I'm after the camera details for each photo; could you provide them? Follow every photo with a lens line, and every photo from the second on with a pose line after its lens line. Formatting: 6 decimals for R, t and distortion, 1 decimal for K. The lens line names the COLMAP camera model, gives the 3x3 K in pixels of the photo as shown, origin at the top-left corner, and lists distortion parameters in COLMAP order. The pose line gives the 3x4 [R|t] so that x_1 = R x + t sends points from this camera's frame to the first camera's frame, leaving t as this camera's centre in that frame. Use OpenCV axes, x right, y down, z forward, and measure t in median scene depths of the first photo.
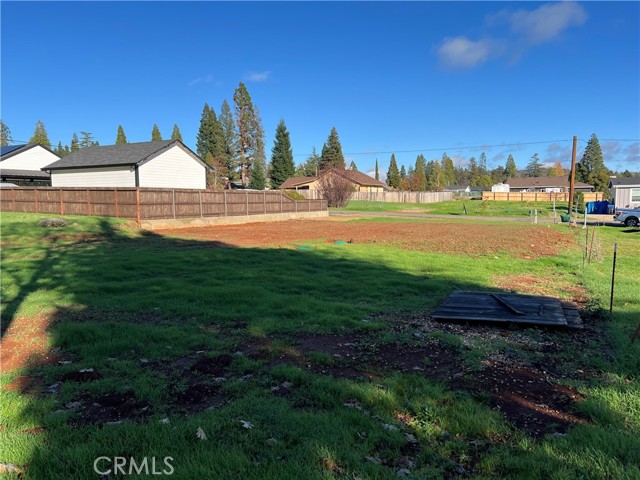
lens RADIAL K [[492.5, 0, 325.1], [0, 492.5, 241.2], [0, 0, 1]] dist [0.096771, -0.125263]
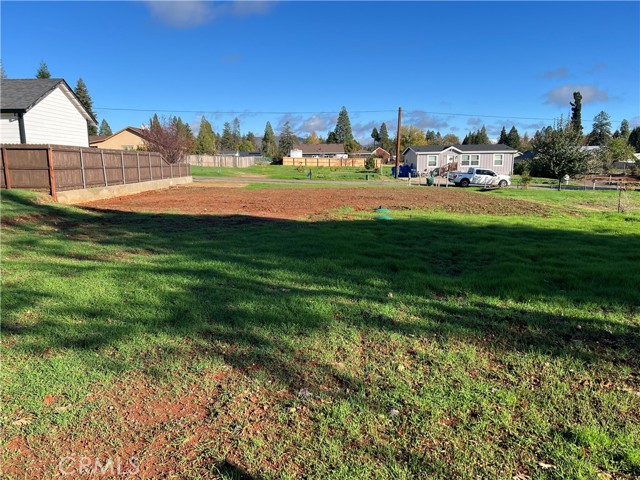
lens RADIAL K [[492.5, 0, 325.1], [0, 492.5, 241.2], [0, 0, 1]] dist [0.096771, -0.125263]
pose [[0.866881, -0.076620, 0.492591, -0.330829], [0.042462, 0.995876, 0.080176, -0.010781], [-0.496703, -0.048587, 0.866560, 0.160109]]
